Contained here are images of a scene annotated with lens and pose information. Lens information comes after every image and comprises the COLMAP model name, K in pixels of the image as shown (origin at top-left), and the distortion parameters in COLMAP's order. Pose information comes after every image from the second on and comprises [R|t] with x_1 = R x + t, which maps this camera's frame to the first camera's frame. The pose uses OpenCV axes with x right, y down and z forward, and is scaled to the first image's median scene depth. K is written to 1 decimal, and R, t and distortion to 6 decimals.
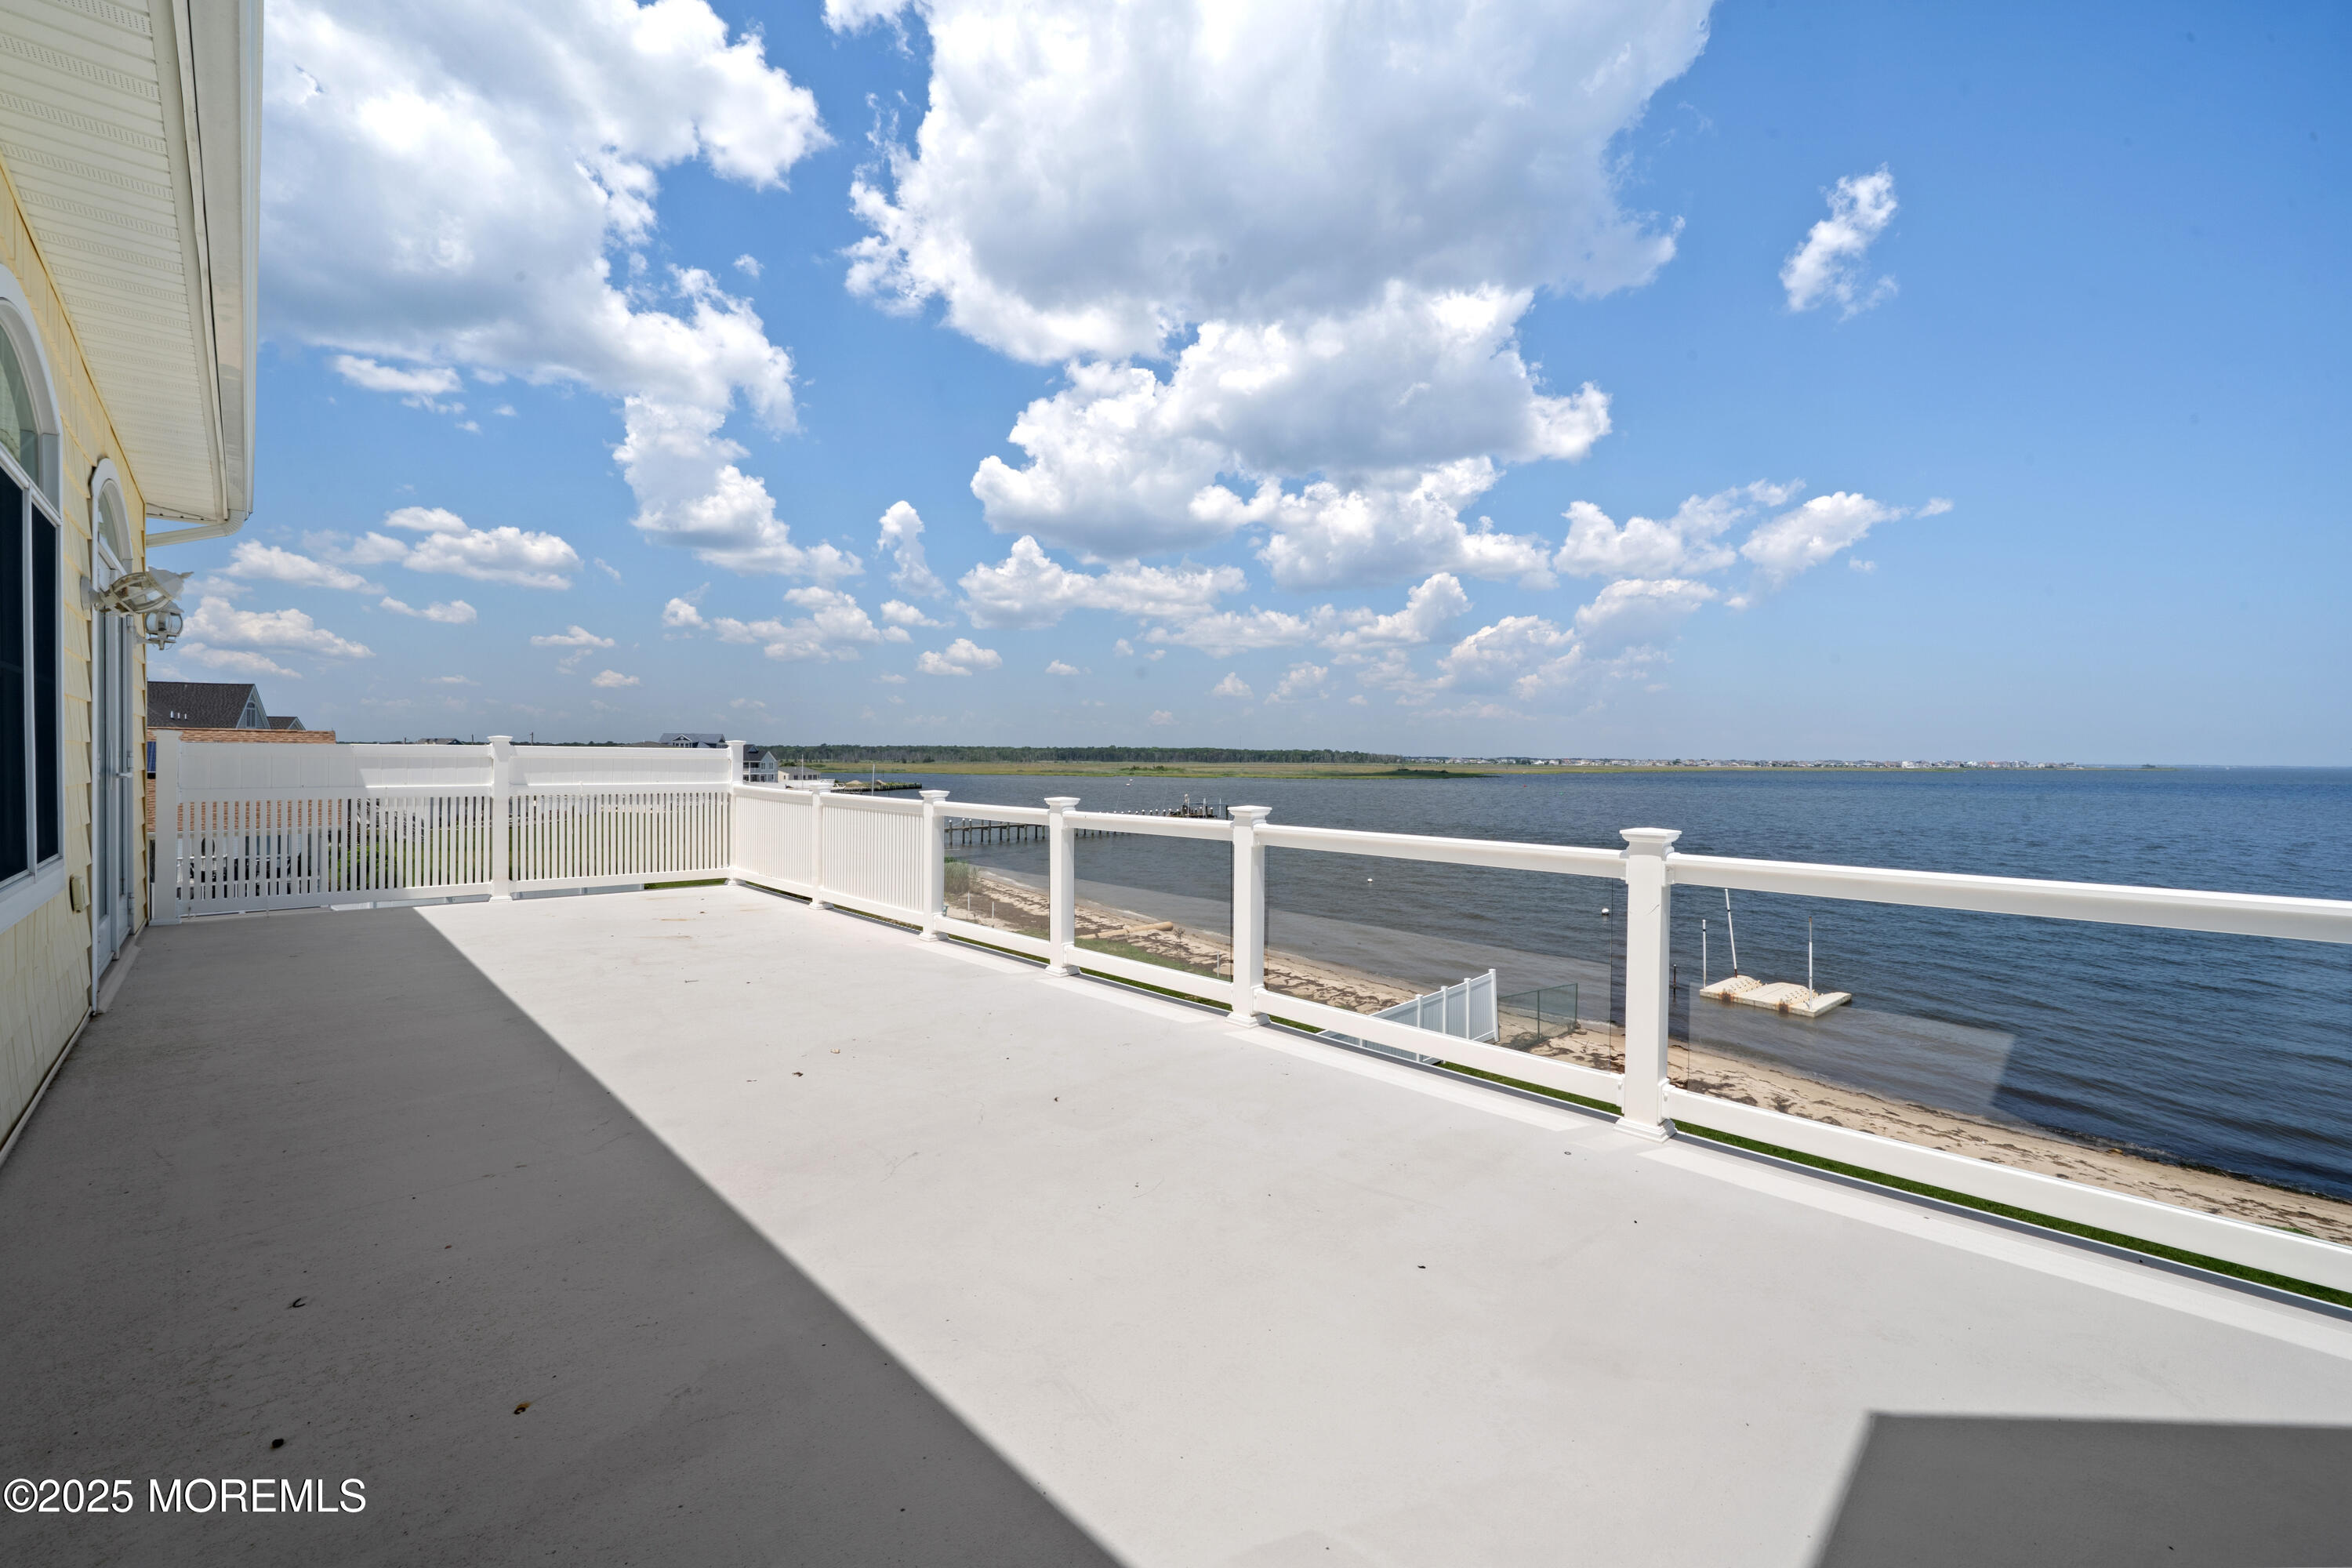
lens RADIAL K [[955.7, 0, 1175.1], [0, 955.7, 759.4], [0, 0, 1]] dist [0.000467, 0.018448]
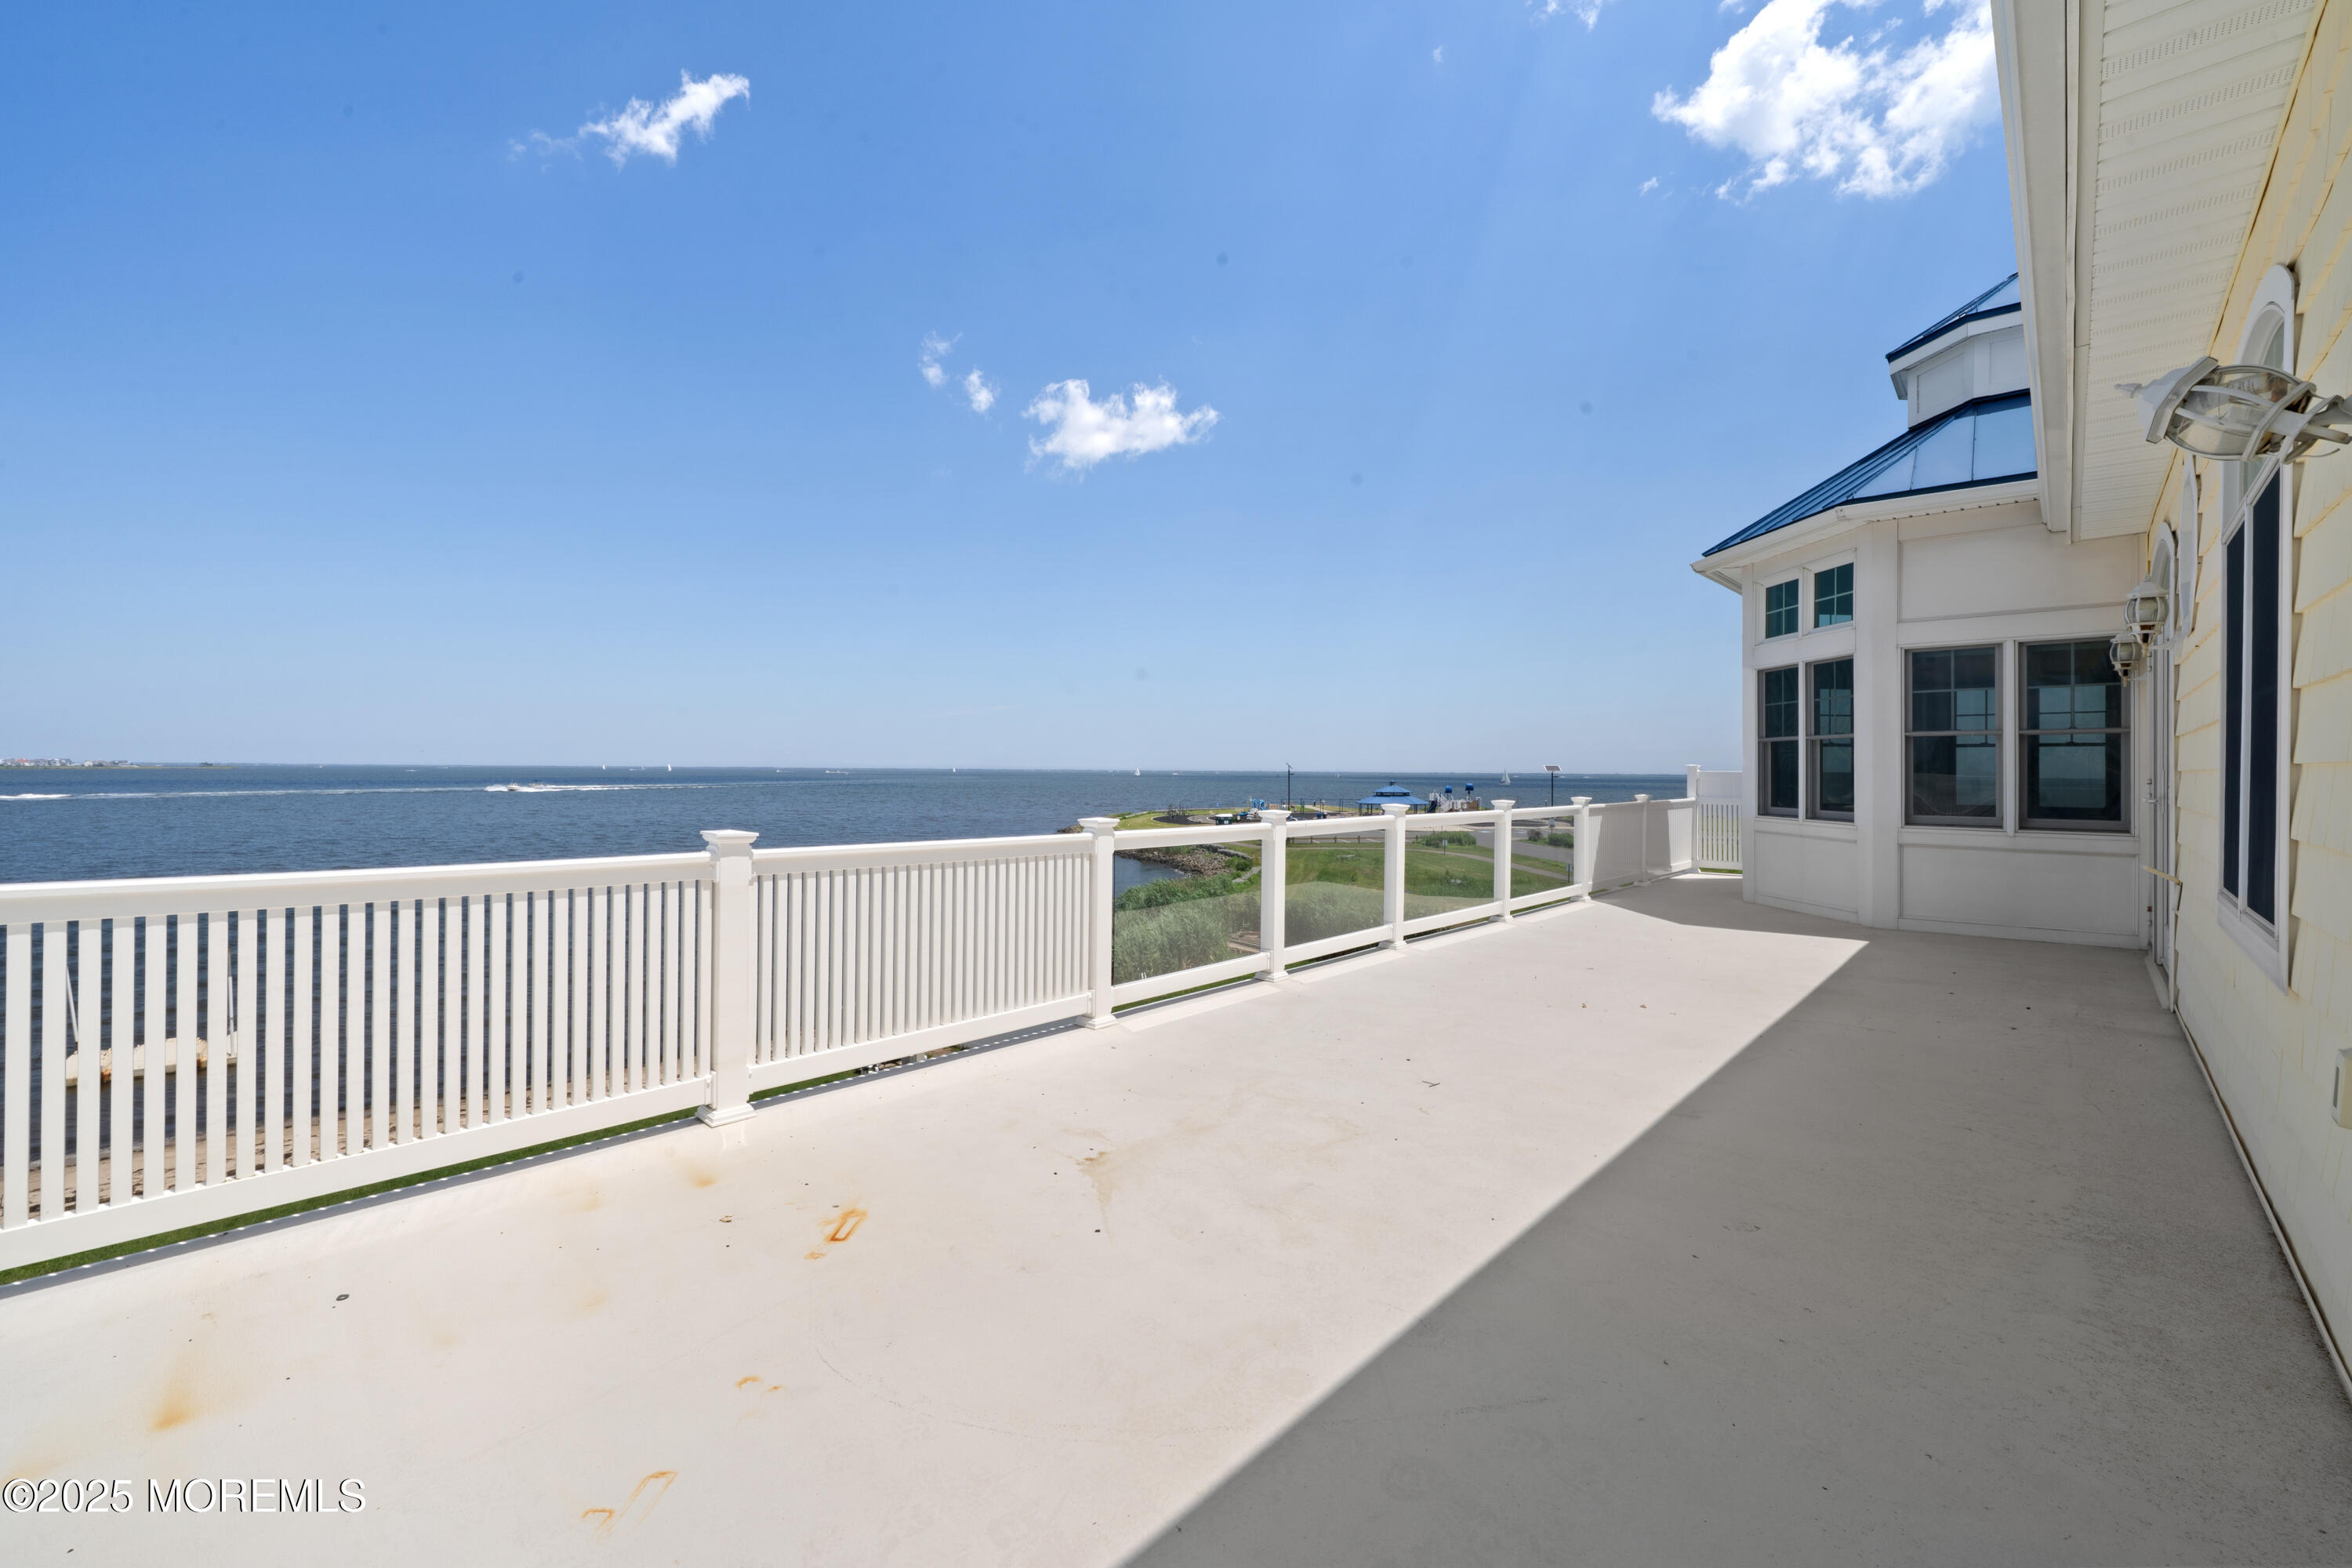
lens RADIAL K [[968.6, 0, 1117.0], [0, 968.6, 764.1], [0, 0, 1]] dist [-0.000491, -0.000204]
pose [[-0.024478, 0.000261, 0.999700, -0.995773], [-0.007773, 0.999970, -0.000451, -0.006249], [-0.999670, -0.007781, -0.024475, 1.019977]]
